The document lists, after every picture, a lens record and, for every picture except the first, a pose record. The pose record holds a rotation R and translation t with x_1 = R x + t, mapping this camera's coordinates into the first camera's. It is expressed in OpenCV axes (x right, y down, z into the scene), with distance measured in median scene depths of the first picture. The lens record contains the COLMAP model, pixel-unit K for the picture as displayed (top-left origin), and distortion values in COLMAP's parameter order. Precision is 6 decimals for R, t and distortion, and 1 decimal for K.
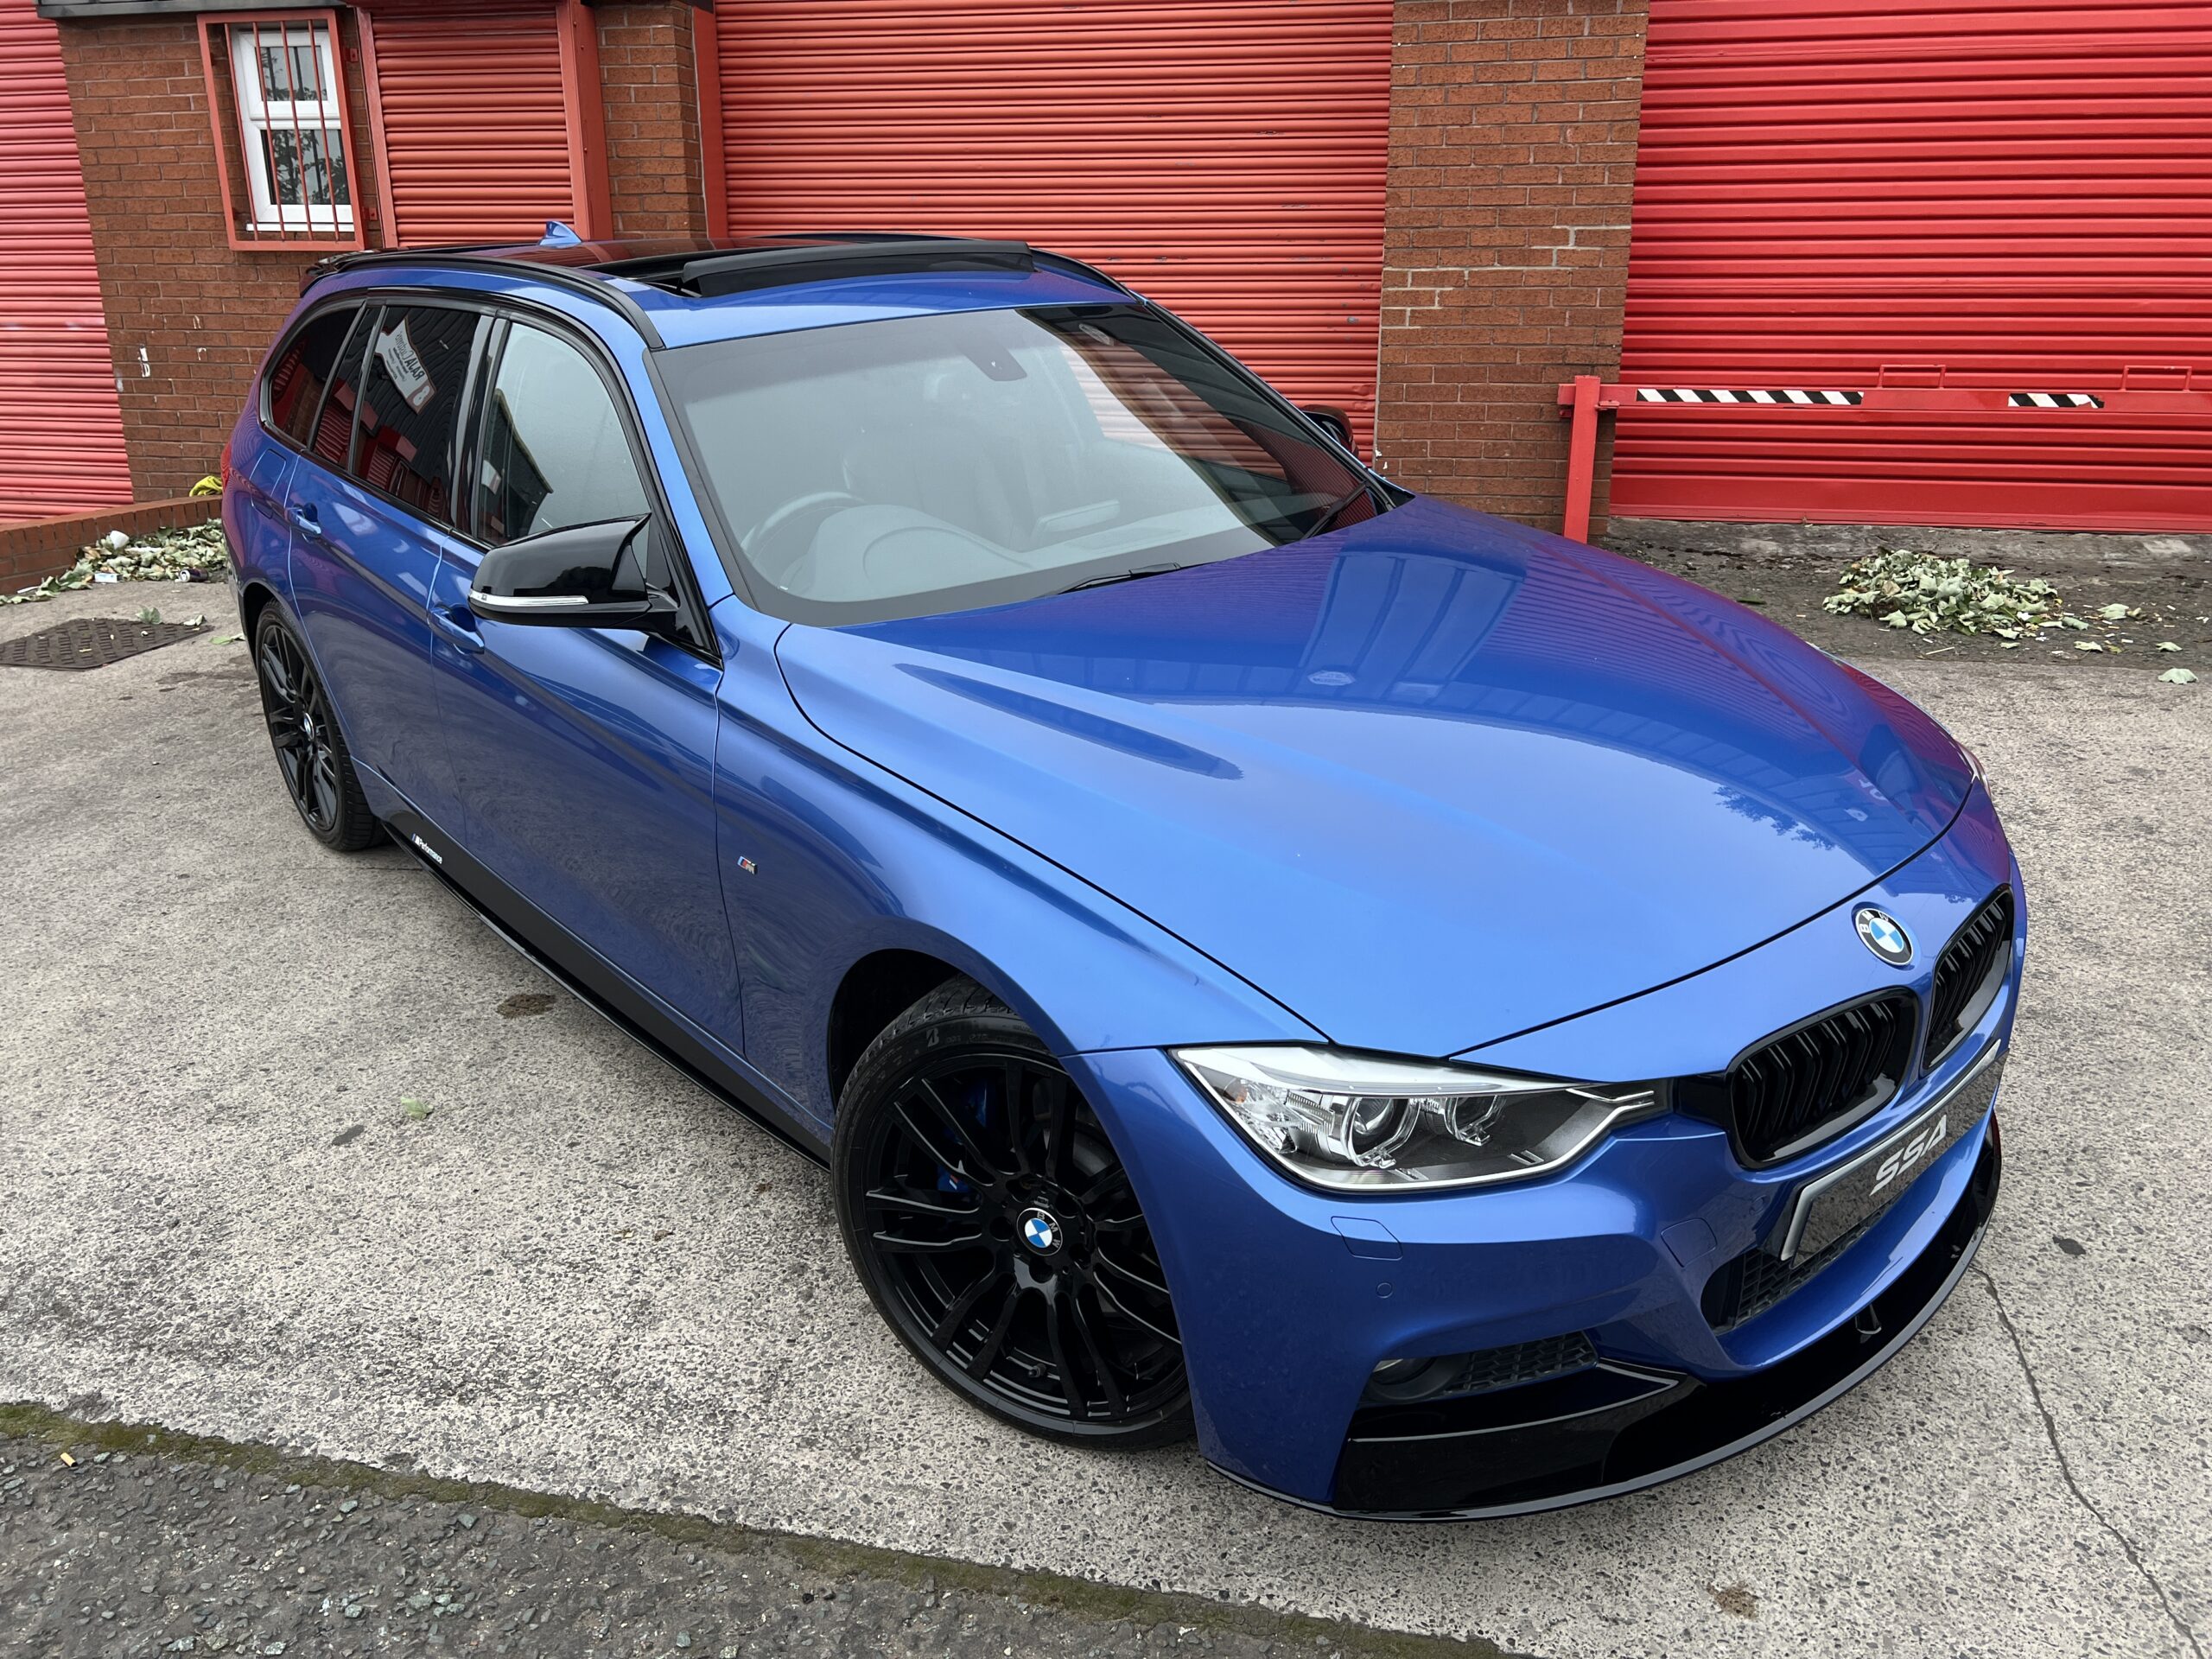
lens RADIAL K [[1674.8, 0, 1114.0], [0, 1674.8, 814.2], [0, 0, 1]] dist [0.039412, -0.047870]
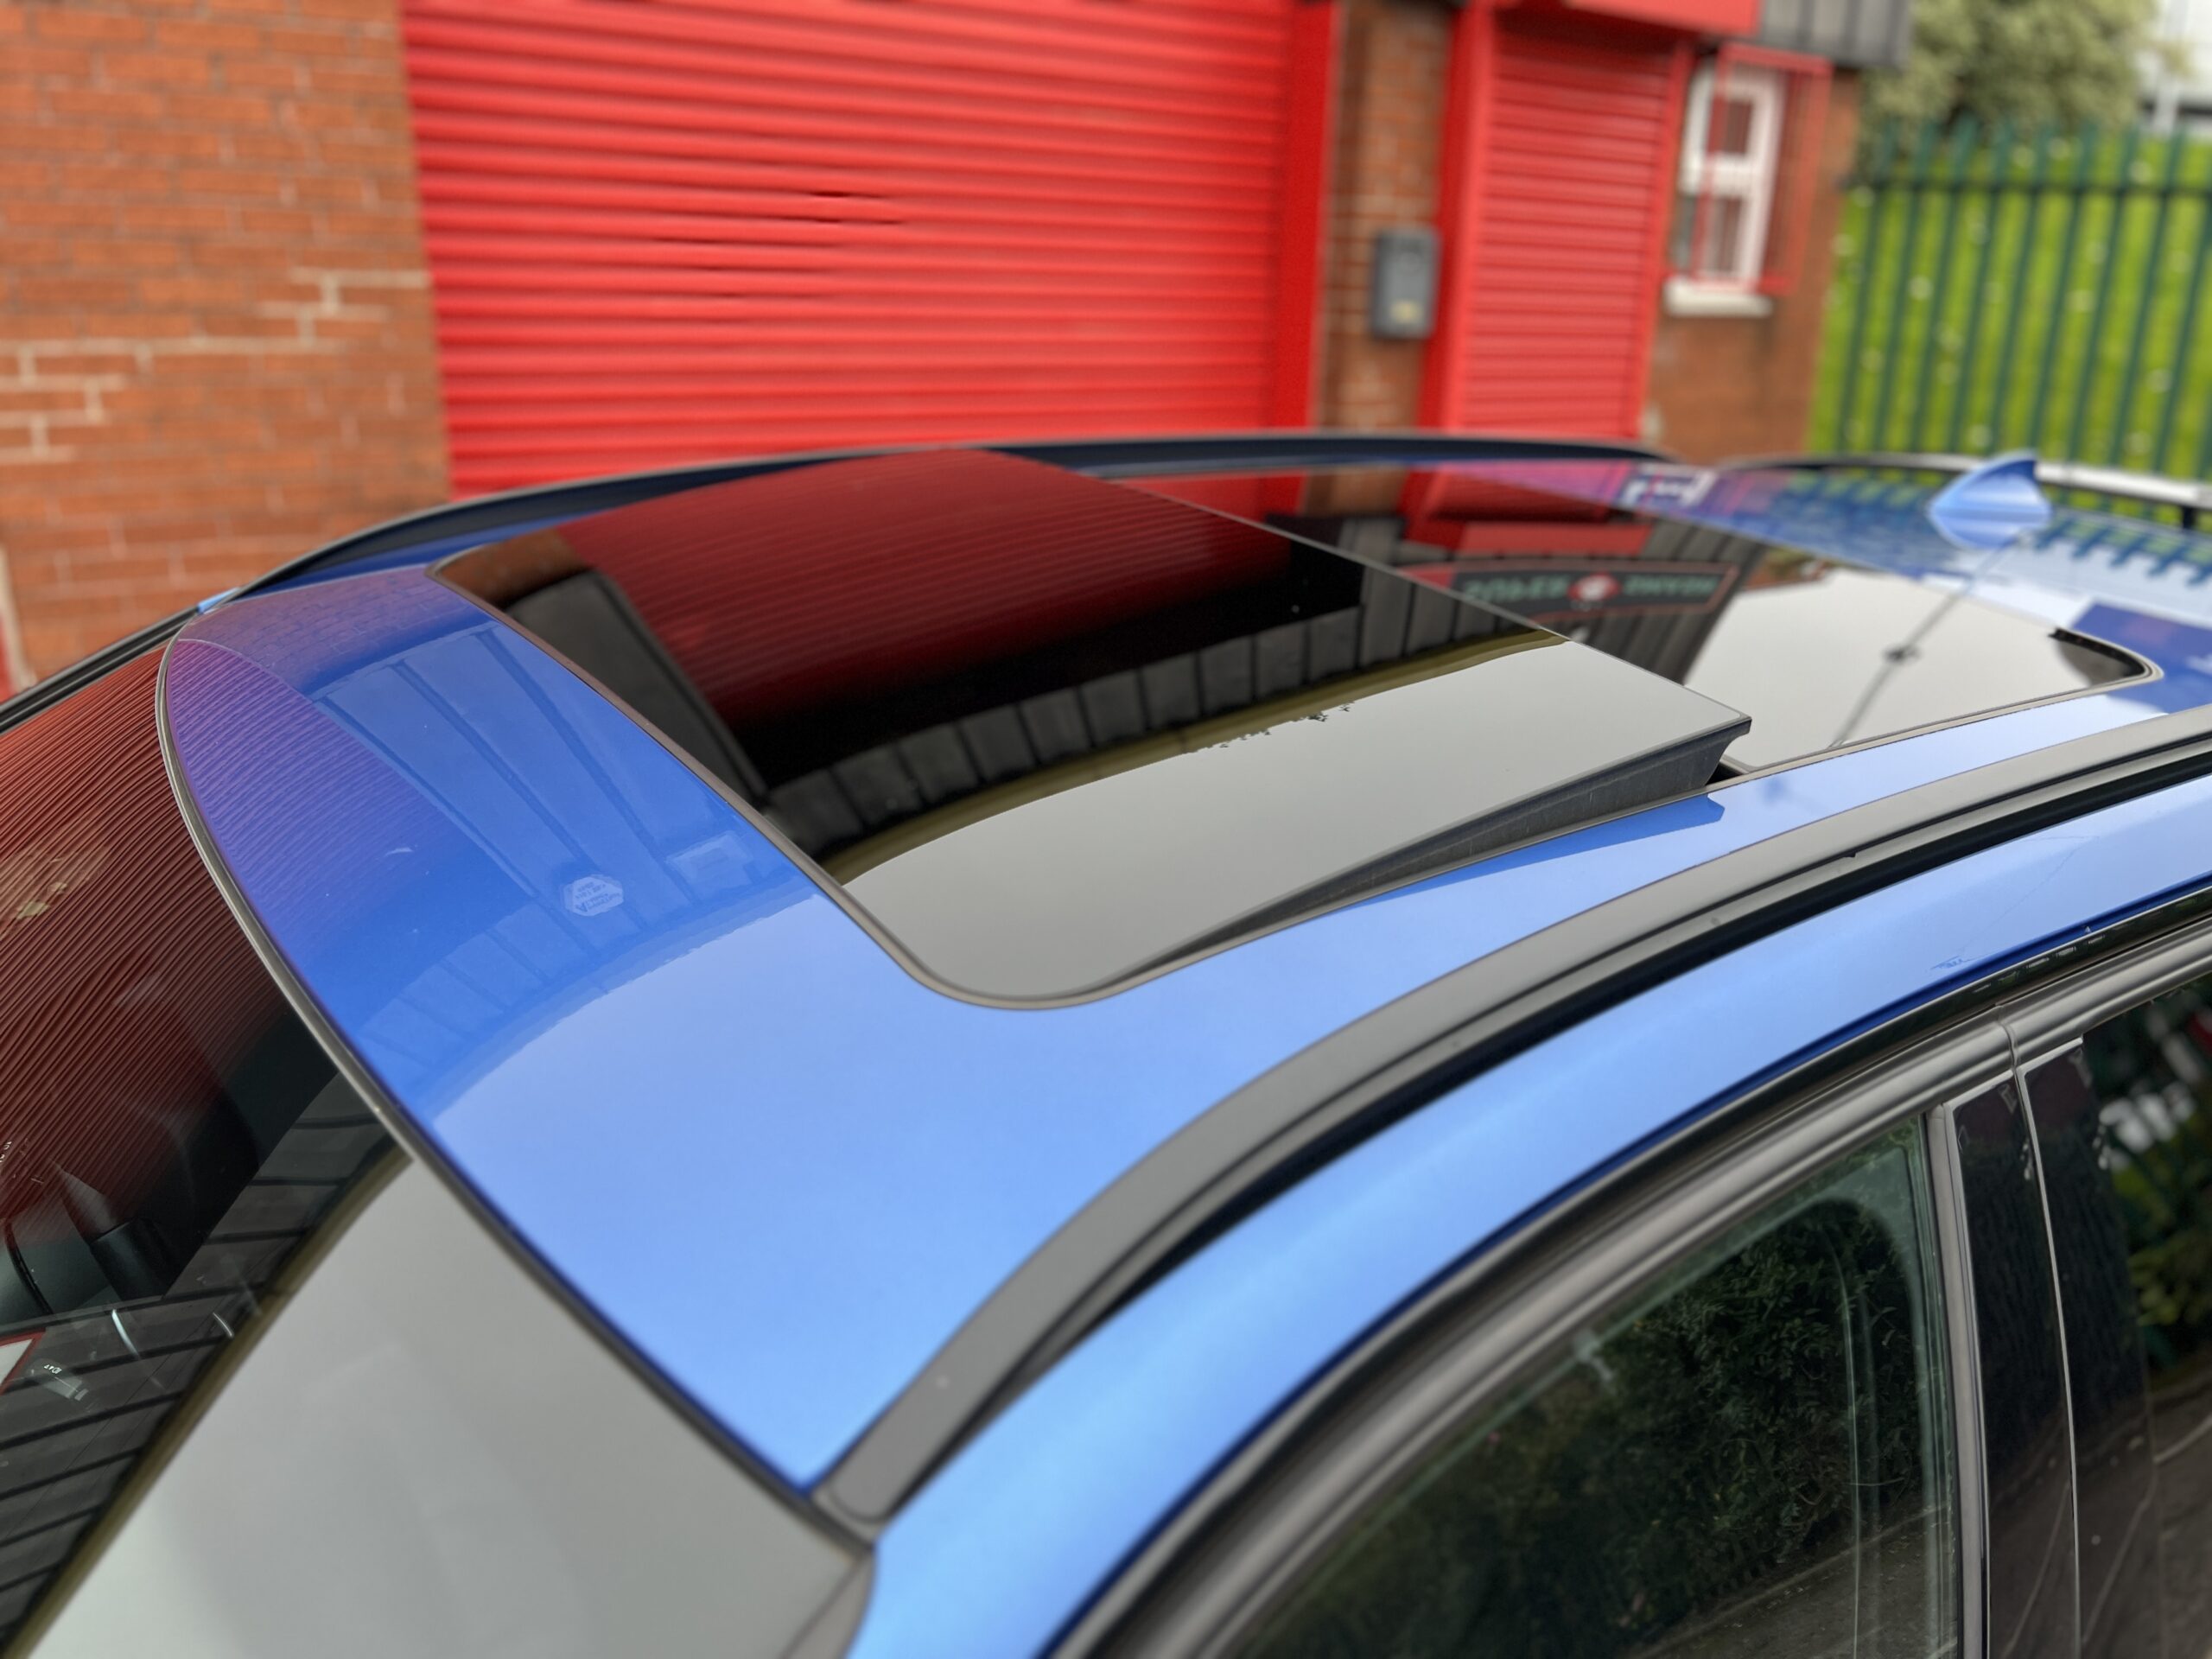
lens RADIAL K [[1674.8, 0, 1103.0], [0, 1674.8, 832.7], [0, 0, 1]] dist [0.039412, -0.047870]
pose [[0.668976, -0.217599, 0.710719, -0.008757], [0.201596, 0.973464, 0.108287, -0.242015], [-0.715423, 0.070837, 0.695092, 0.590878]]
